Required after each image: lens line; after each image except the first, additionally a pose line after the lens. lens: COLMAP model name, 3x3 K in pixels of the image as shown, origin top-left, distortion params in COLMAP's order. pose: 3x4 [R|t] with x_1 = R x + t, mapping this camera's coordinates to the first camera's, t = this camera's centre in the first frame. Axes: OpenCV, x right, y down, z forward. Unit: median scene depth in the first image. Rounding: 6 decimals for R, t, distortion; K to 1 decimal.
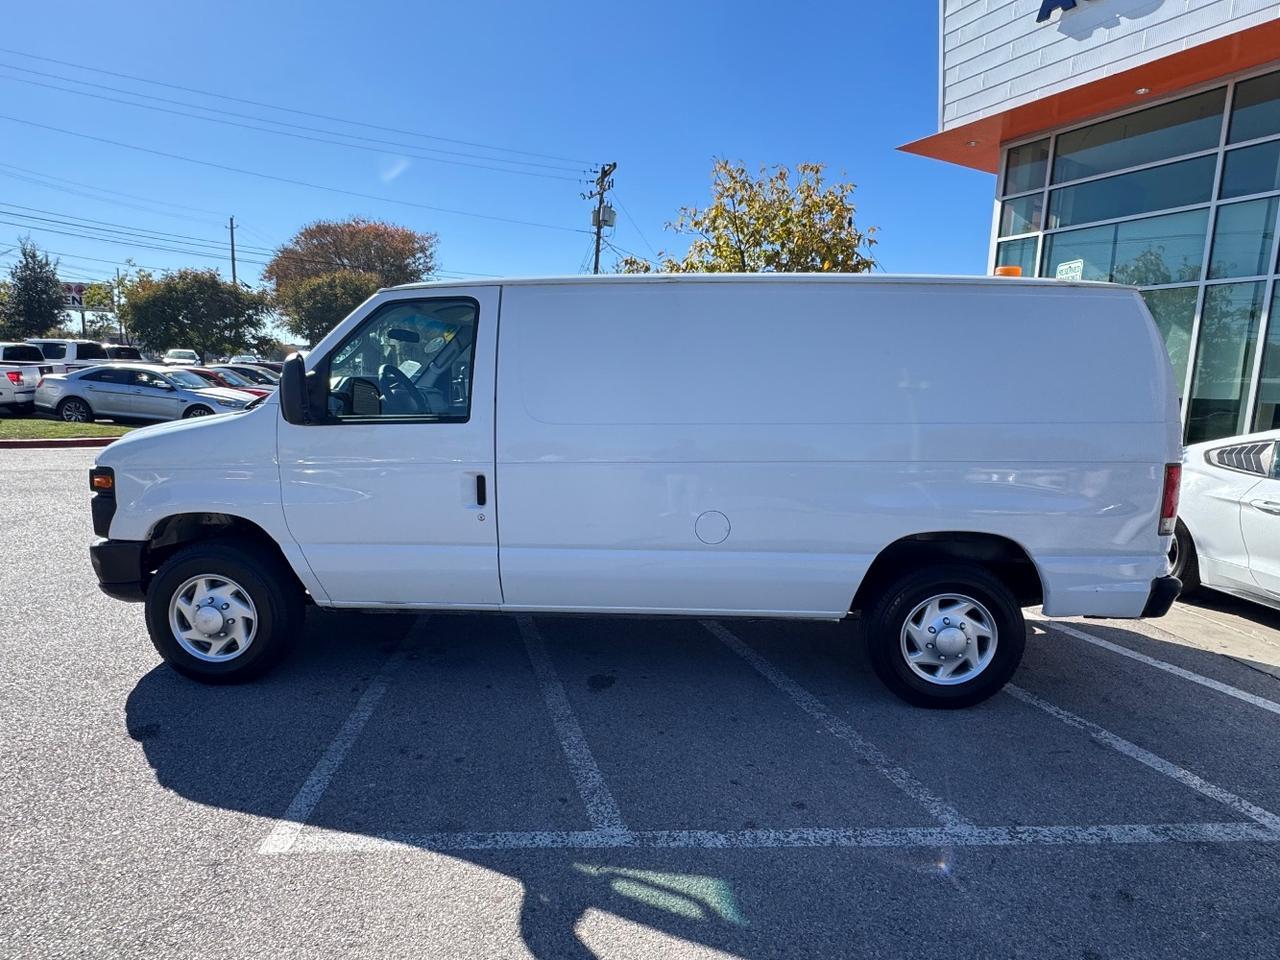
lens RADIAL K [[705.2, 0, 642.5], [0, 705.2, 480.8], [0, 0, 1]] dist [-0.003041, 0.000382]
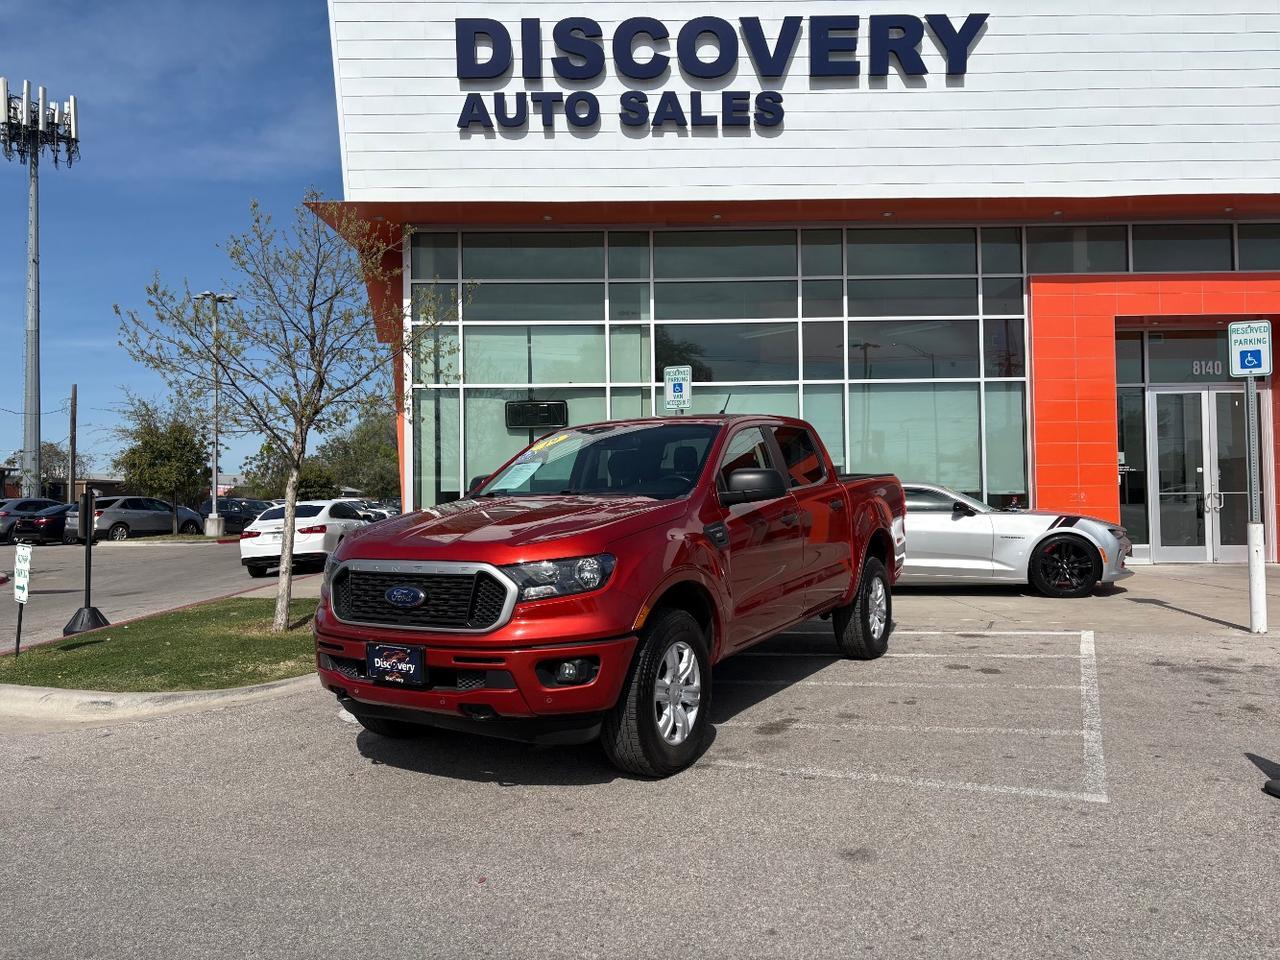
lens RADIAL K [[952.1, 0, 642.2], [0, 952.1, 473.2], [0, 0, 1]] dist [0.021401, -0.005117]
pose [[0.461039, -0.017658, 0.887204, -0.655518], [0.152495, 0.986505, -0.059611, -0.022935], [-0.874179, 0.162777, 0.457510, 0.224730]]
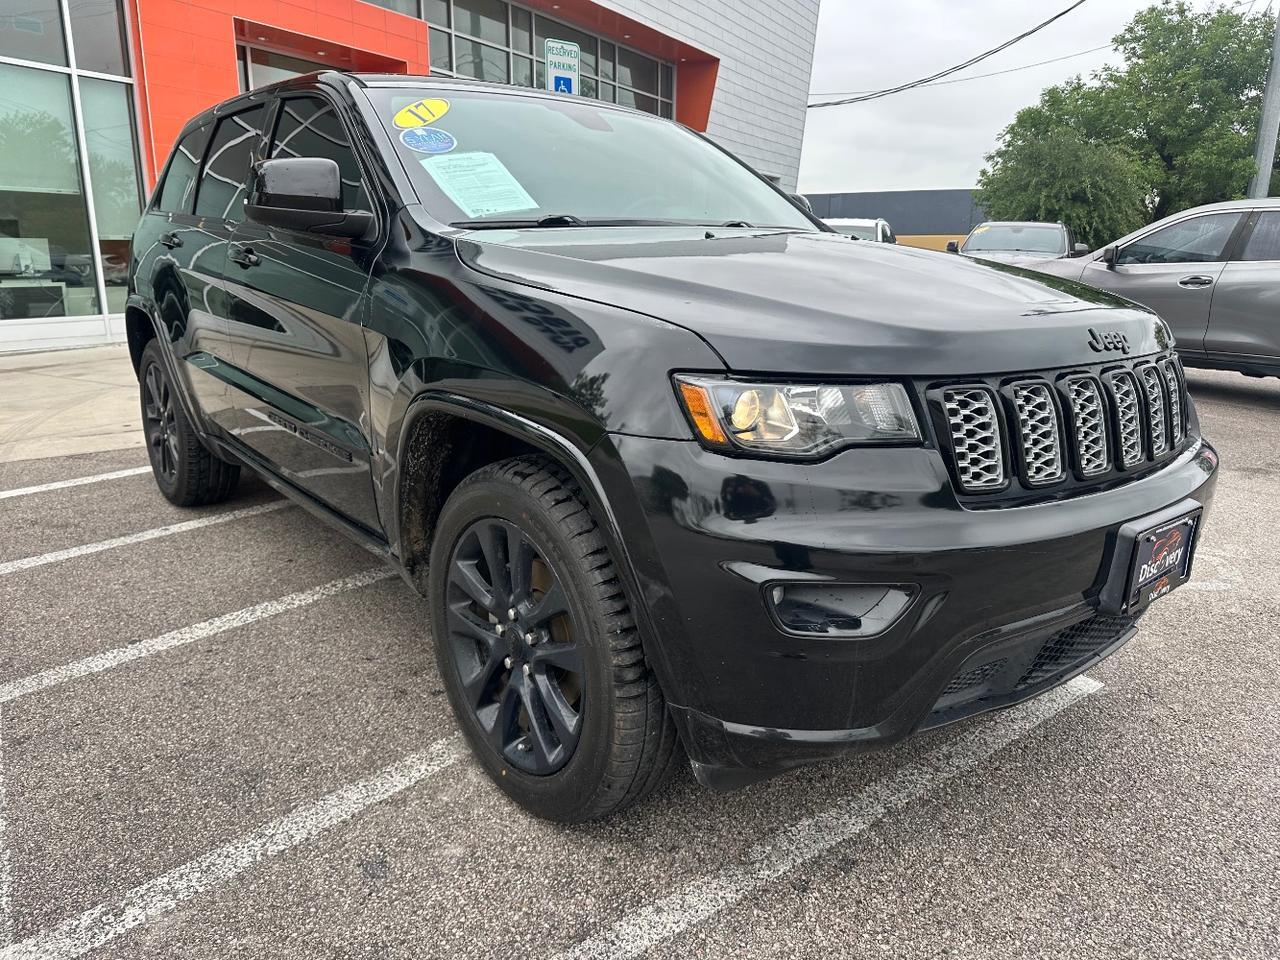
lens RADIAL K [[911.9, 0, 646.1], [0, 911.9, 482.0], [0, 0, 1]] dist [0.000520, -0.011424]
pose [[-0.541280, -0.245399, 0.804236, -0.293029], [0.084695, 0.935688, 0.342512, -0.043873], [-0.836566, 0.253510, -0.485686, 0.528998]]
